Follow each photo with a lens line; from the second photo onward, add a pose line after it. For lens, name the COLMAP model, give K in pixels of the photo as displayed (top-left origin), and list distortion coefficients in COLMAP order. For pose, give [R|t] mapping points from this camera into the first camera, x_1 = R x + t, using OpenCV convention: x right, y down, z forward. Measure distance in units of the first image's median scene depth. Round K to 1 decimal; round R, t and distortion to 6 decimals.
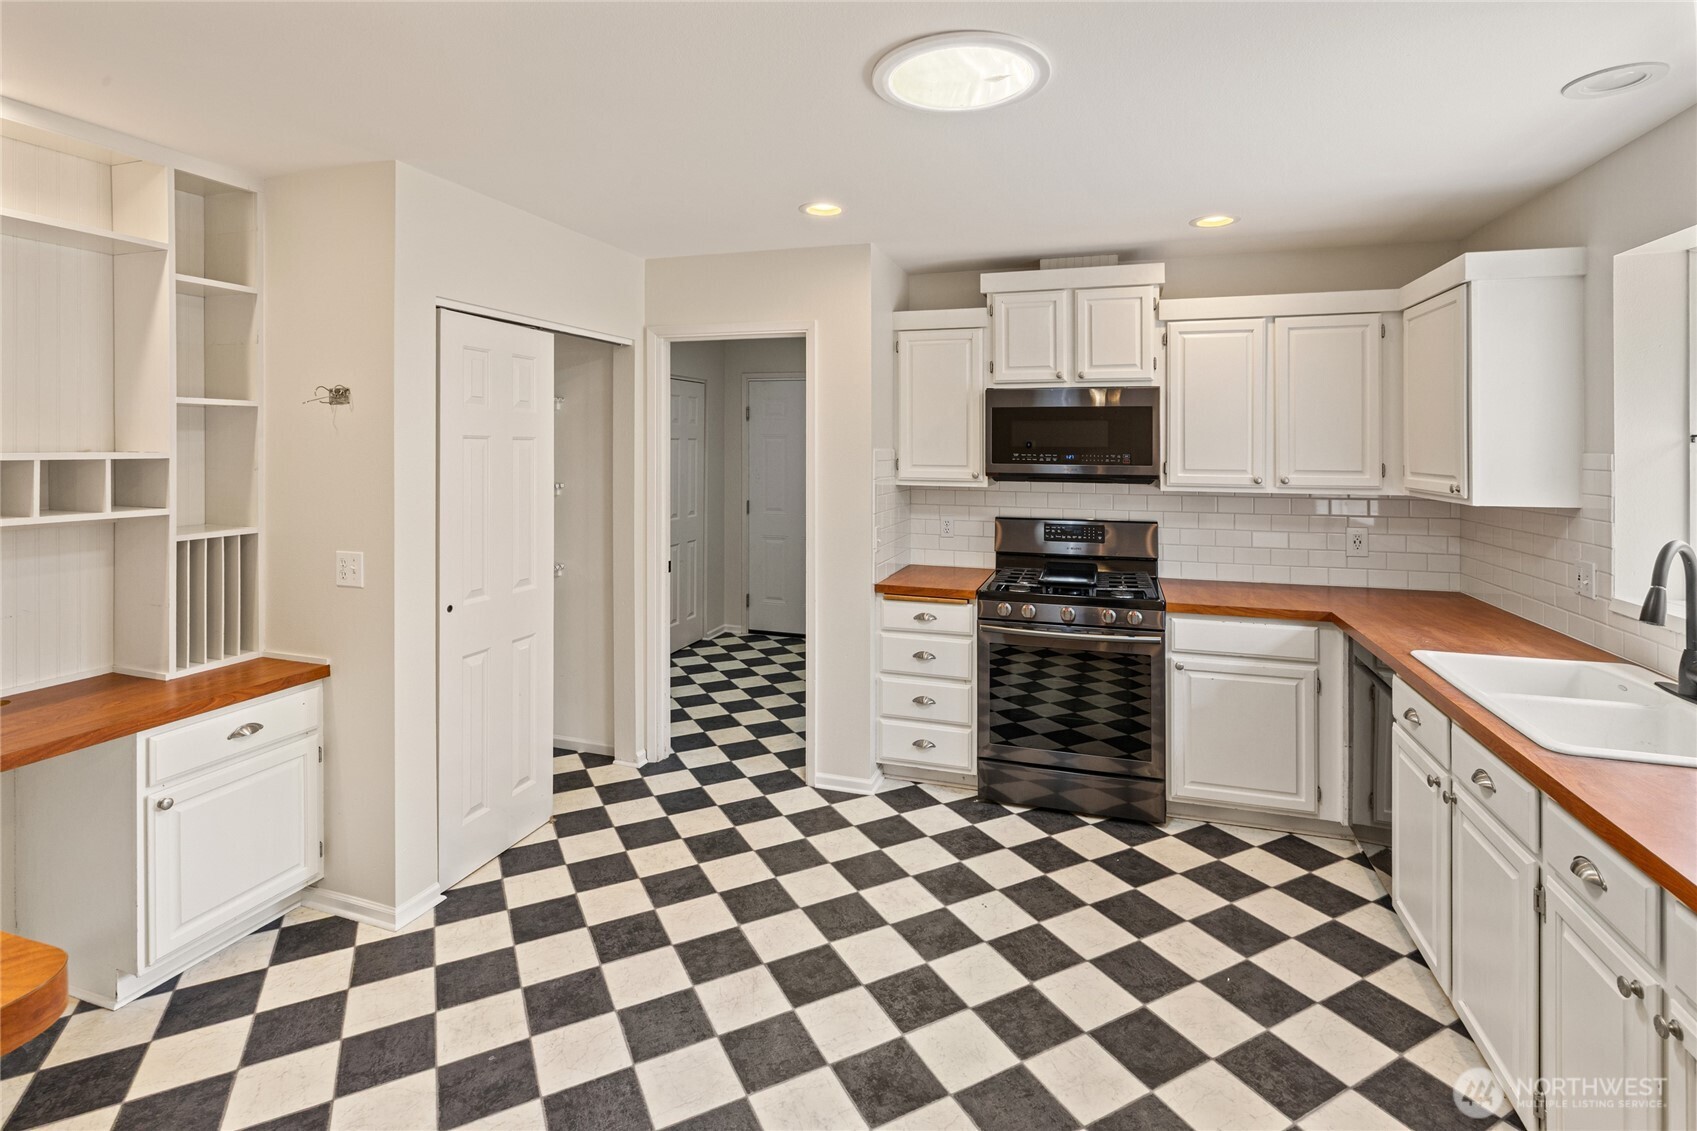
lens RADIAL K [[777.1, 0, 839.9], [0, 777.1, 418.4], [0, 0, 1]] dist [-0.010864, 0.002546]
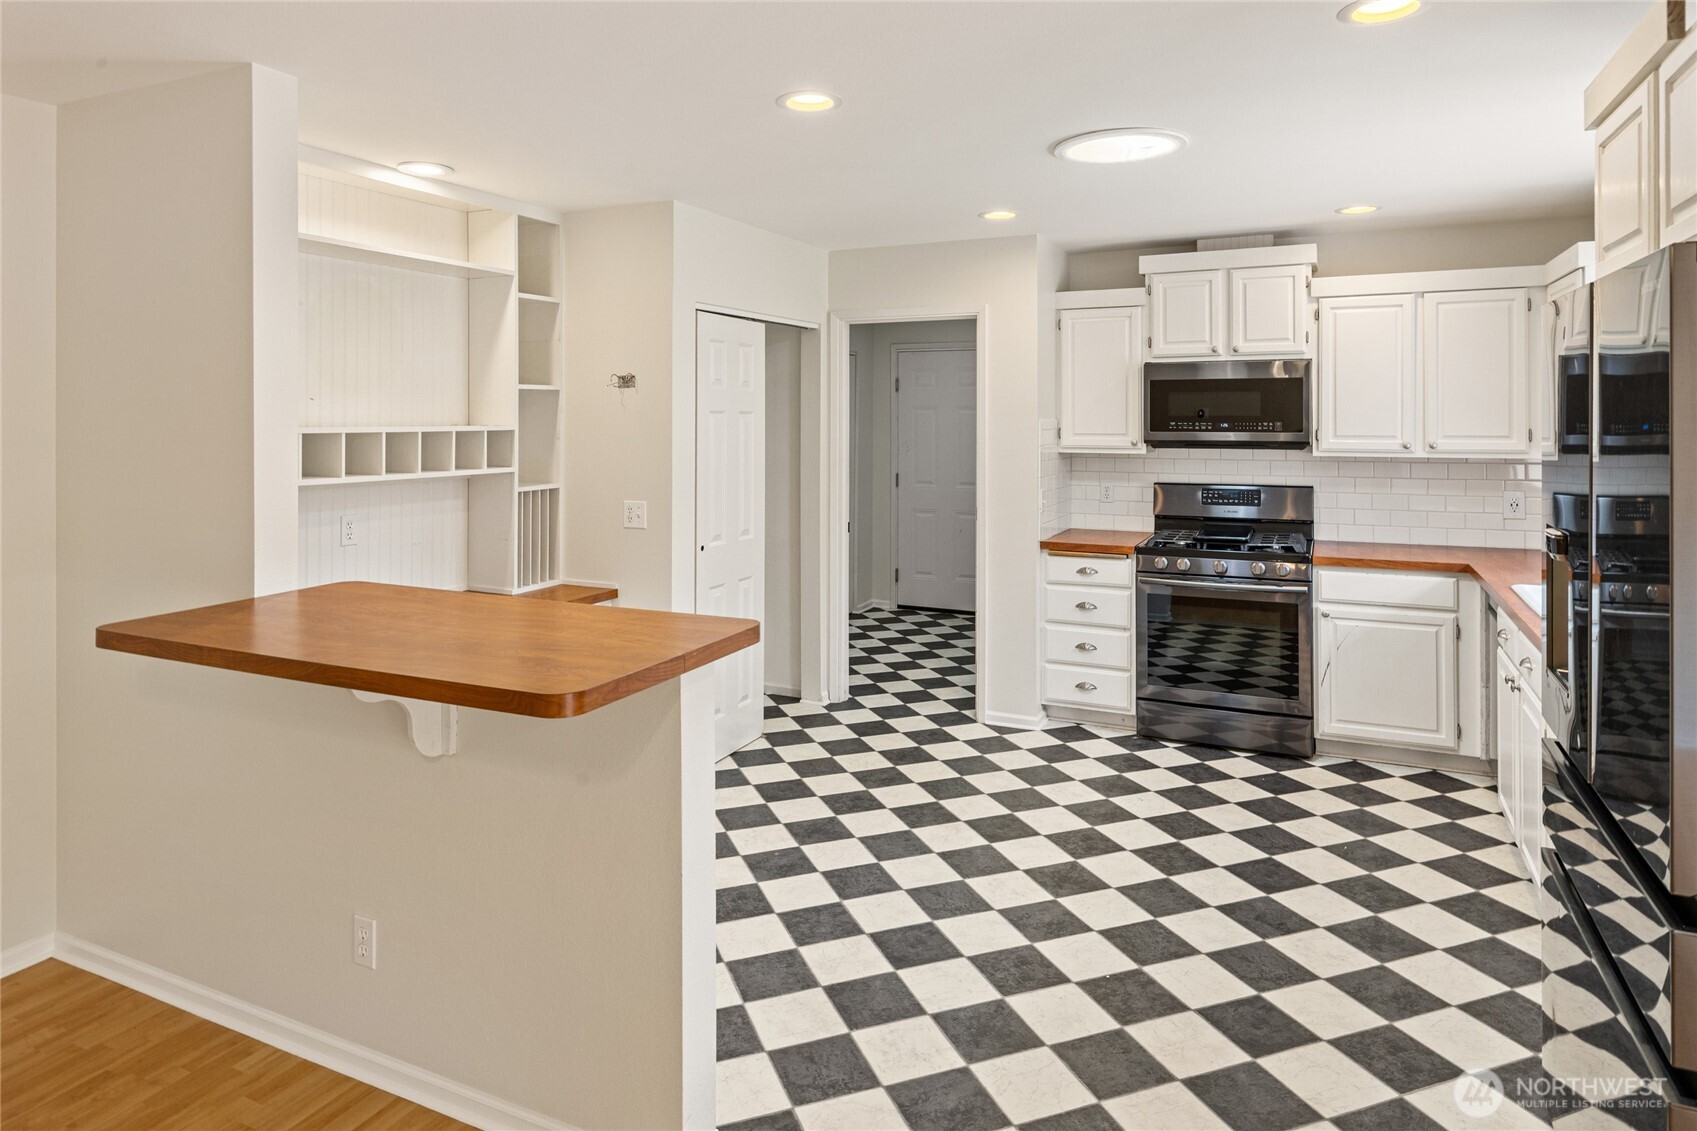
lens RADIAL K [[958.4, 0, 828.3], [0, 958.4, 416.4], [0, 0, 1]] dist [-0.012095, 0.000509]
pose [[0.990032, -0.008106, -0.140611, -0.065938], [0.012808, 0.999388, 0.032563, -0.013701], [0.140260, -0.034040, 0.989529, -0.416817]]
